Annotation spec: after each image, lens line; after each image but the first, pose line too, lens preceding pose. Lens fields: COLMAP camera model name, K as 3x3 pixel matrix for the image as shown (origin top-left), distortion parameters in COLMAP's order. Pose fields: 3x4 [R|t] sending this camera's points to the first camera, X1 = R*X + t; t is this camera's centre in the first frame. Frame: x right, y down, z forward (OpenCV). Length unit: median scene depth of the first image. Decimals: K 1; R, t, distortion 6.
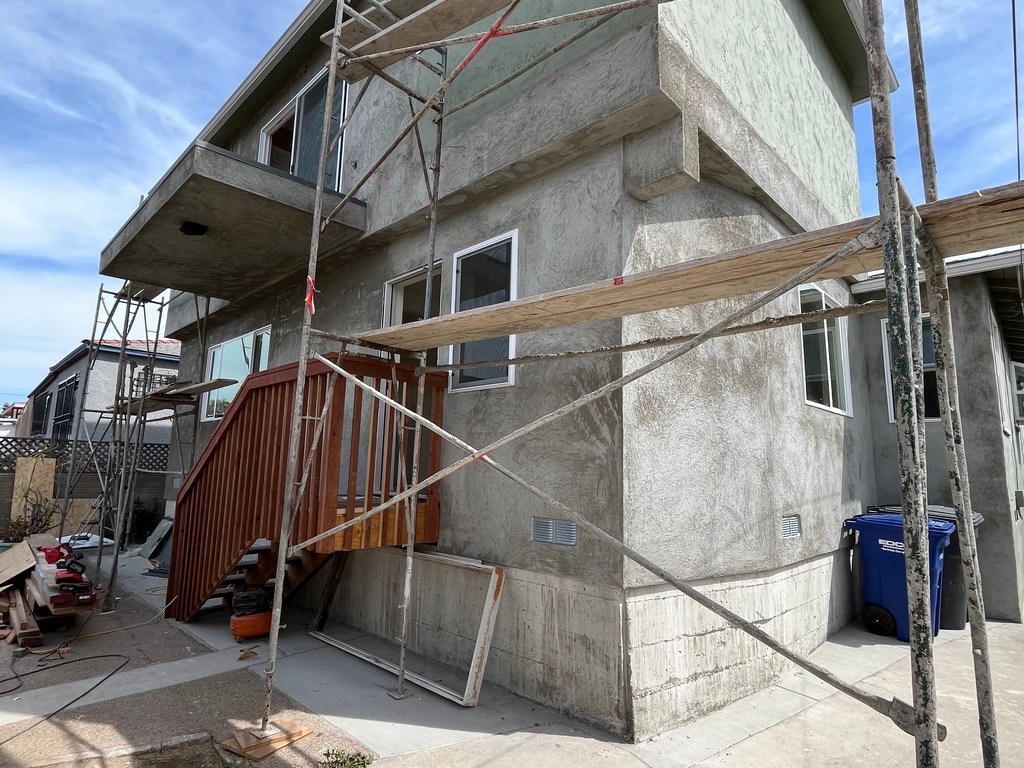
lens RADIAL K [[550.4, 0, 510.0], [0, 550.4, 381.8], [0, 0, 1]] dist [-0.003868, -0.000684]
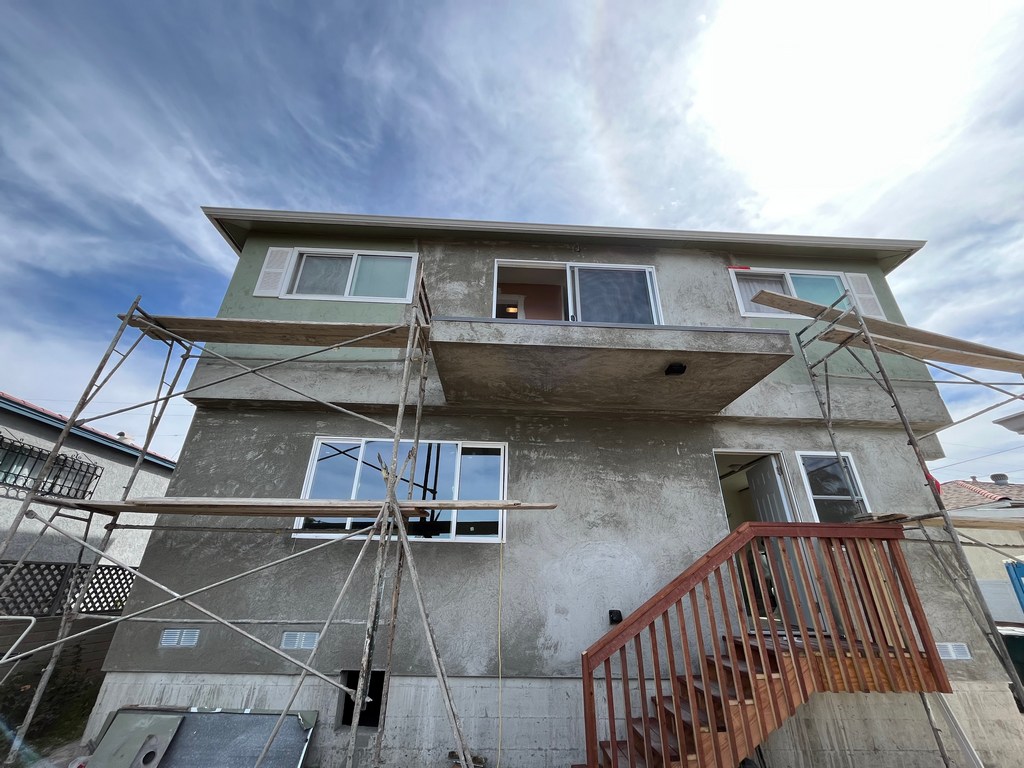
lens RADIAL K [[419.8, 0, 515.9], [0, 419.8, 389.0], [0, 0, 1]] dist [0.001900, -0.000104]
pose [[0.689692, 0.303799, 0.657290, -1.594982], [-0.109209, 0.940989, -0.320332, 0.067264], [-0.715820, 0.149149, 0.682171, 0.809244]]
